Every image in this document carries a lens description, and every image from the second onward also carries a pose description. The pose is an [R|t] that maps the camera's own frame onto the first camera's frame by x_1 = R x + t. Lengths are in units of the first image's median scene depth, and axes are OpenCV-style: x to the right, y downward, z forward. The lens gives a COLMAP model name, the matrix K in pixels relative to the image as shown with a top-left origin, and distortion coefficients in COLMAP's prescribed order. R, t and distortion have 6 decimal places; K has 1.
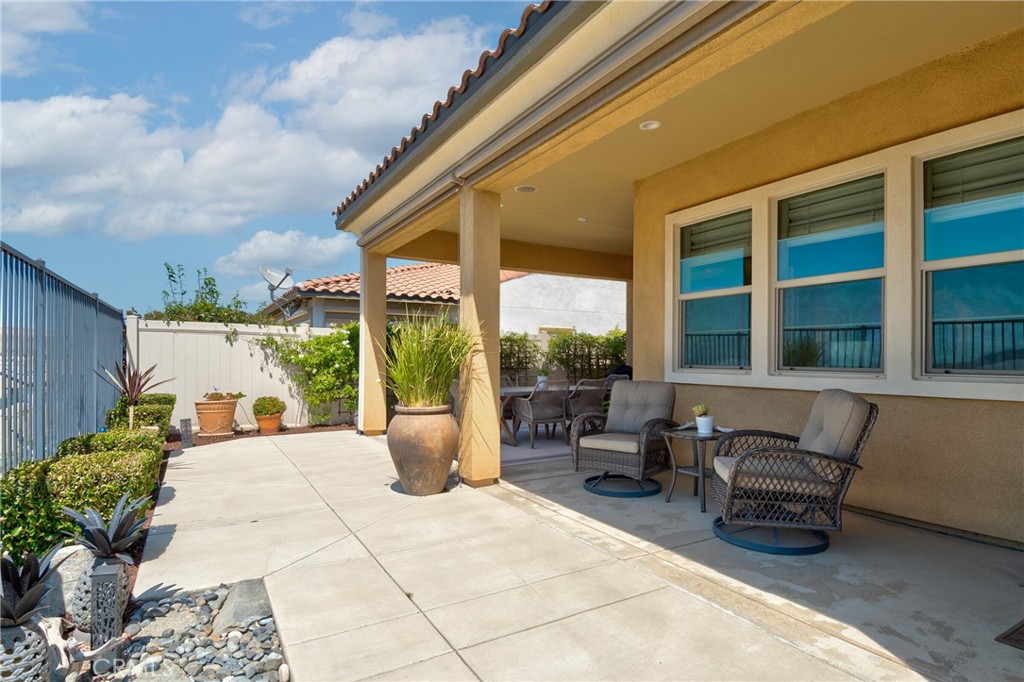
lens RADIAL K [[540.3, 0, 515.1], [0, 540.3, 354.8], [0, 0, 1]] dist [0.059139, -0.052210]
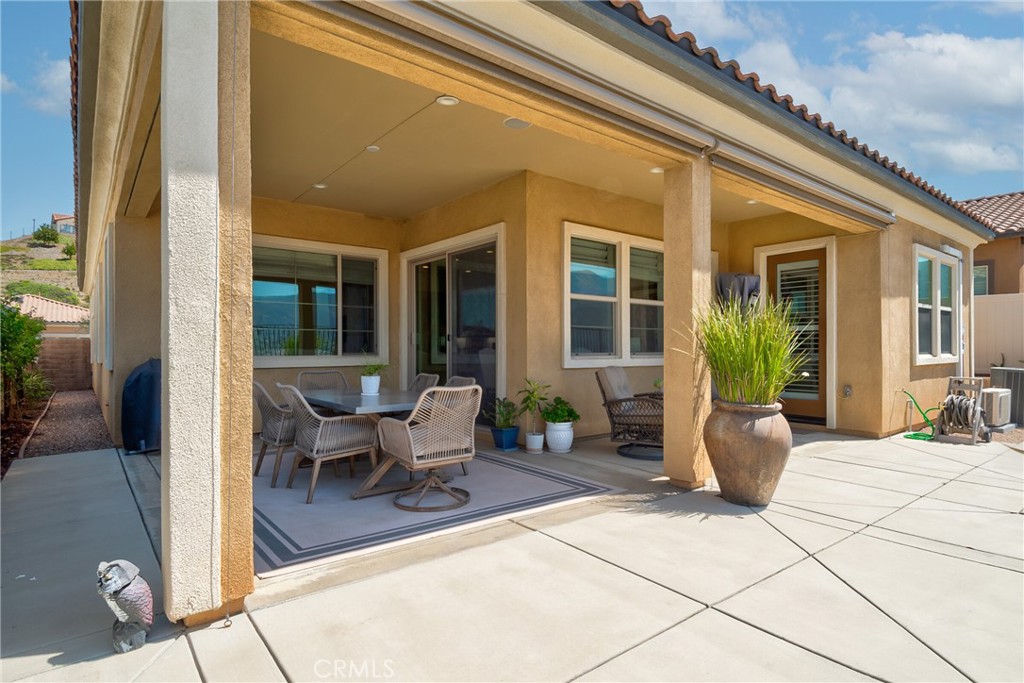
lens RADIAL K [[542.3, 0, 527.5], [0, 542.3, 346.1], [0, 0, 1]] dist [0.043921, -0.052103]
pose [[-0.154677, 0.003186, 0.987960, -0.888558], [-0.005856, 0.999974, -0.004142, 0.009616], [-0.987948, -0.006426, -0.154655, 1.343345]]
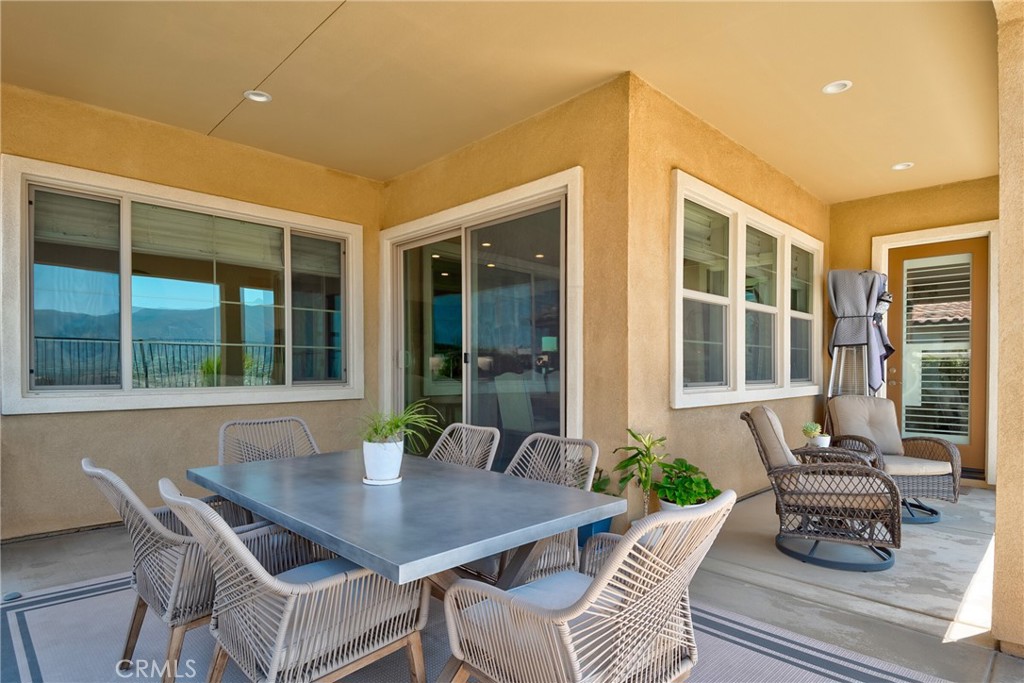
lens RADIAL K [[552.1, 0, 533.0], [0, 552.1, 374.9], [0, 0, 1]] dist [0.012715, -0.001264]
pose [[-0.266270, -0.014503, 0.963789, -0.384900], [-0.007055, 0.999889, 0.013097, -0.001794], [-0.963873, -0.003312, -0.266343, 1.466877]]
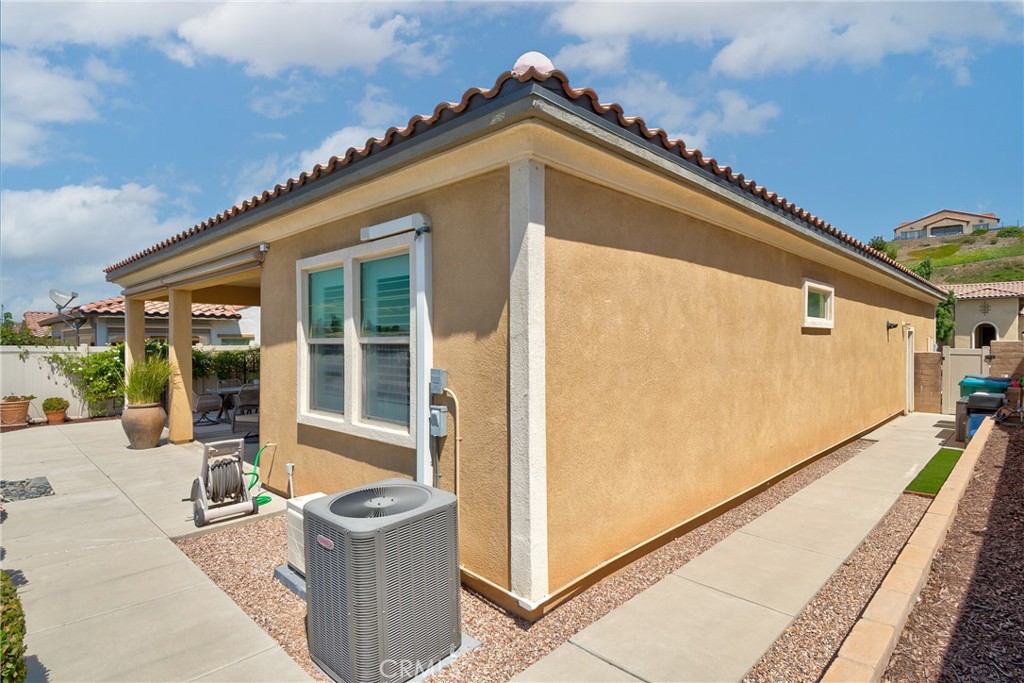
lens RADIAL K [[533.4, 0, 526.8], [0, 533.4, 341.2], [0, 0, 1]] dist [0.049576, -0.049145]
pose [[0.960781, -0.008720, 0.277171, 0.555956], [0.005750, 0.999917, 0.011529, -0.129041], [-0.277249, -0.009483, 0.960751, -1.112548]]
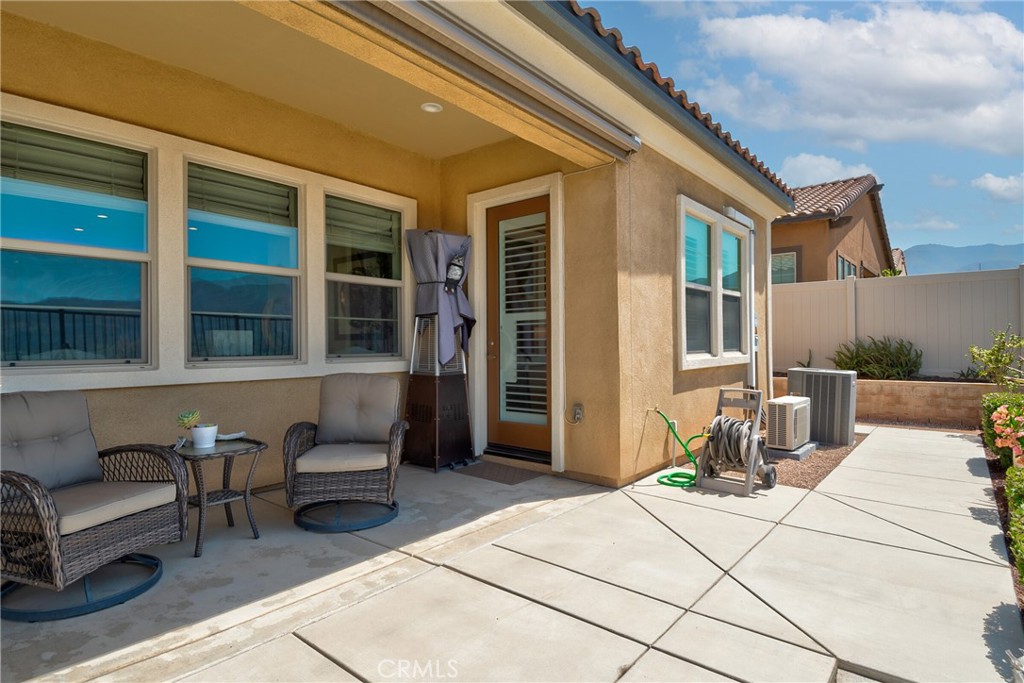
lens RADIAL K [[533.4, 0, 526.8], [0, 533.4, 341.2], [0, 0, 1]] dist [0.049576, -0.049145]
pose [[-0.361049, 0.007548, 0.932516, -0.427681], [0.000952, 0.999970, -0.007725, 0.002556], [-0.932546, -0.001901, -0.361046, 0.717487]]
